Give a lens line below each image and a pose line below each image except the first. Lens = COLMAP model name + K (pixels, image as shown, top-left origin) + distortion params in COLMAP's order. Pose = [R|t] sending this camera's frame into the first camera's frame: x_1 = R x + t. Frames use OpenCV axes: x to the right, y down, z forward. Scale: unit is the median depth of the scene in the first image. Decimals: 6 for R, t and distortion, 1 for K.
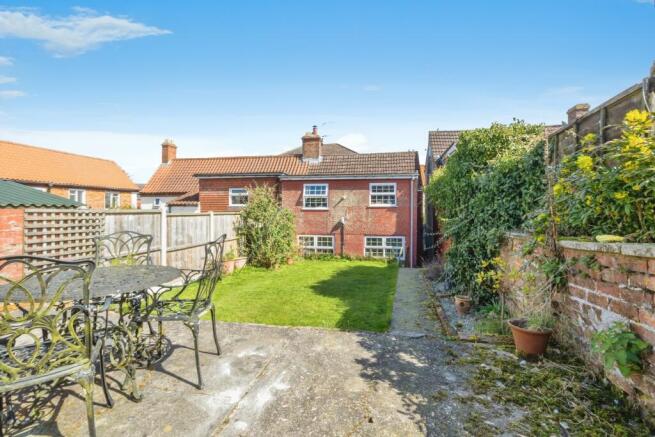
lens RADIAL K [[309.5, 0, 327.5], [0, 309.5, 218.5], [0, 0, 1]] dist [-0.001076, -0.000149]
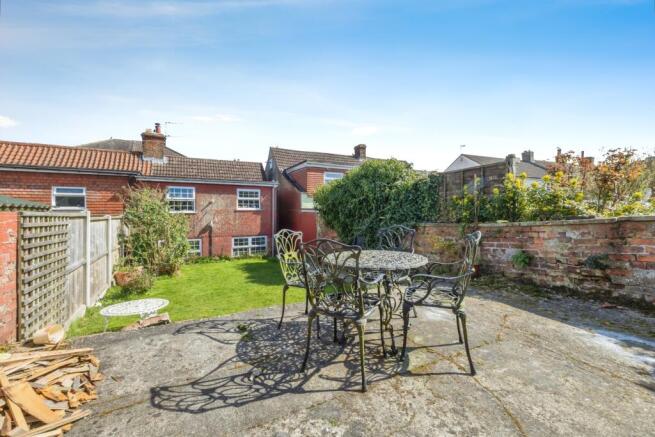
lens RADIAL K [[287.4, 0, 327.5], [0, 287.4, 218.5], [0, 0, 1]] dist [0.001228, 0.000054]
pose [[0.767290, -0.016893, 0.641077, -0.268668], [0.024250, 0.999702, -0.002682, 0.001681], [-0.640841, 0.017604, 0.767472, 0.016231]]
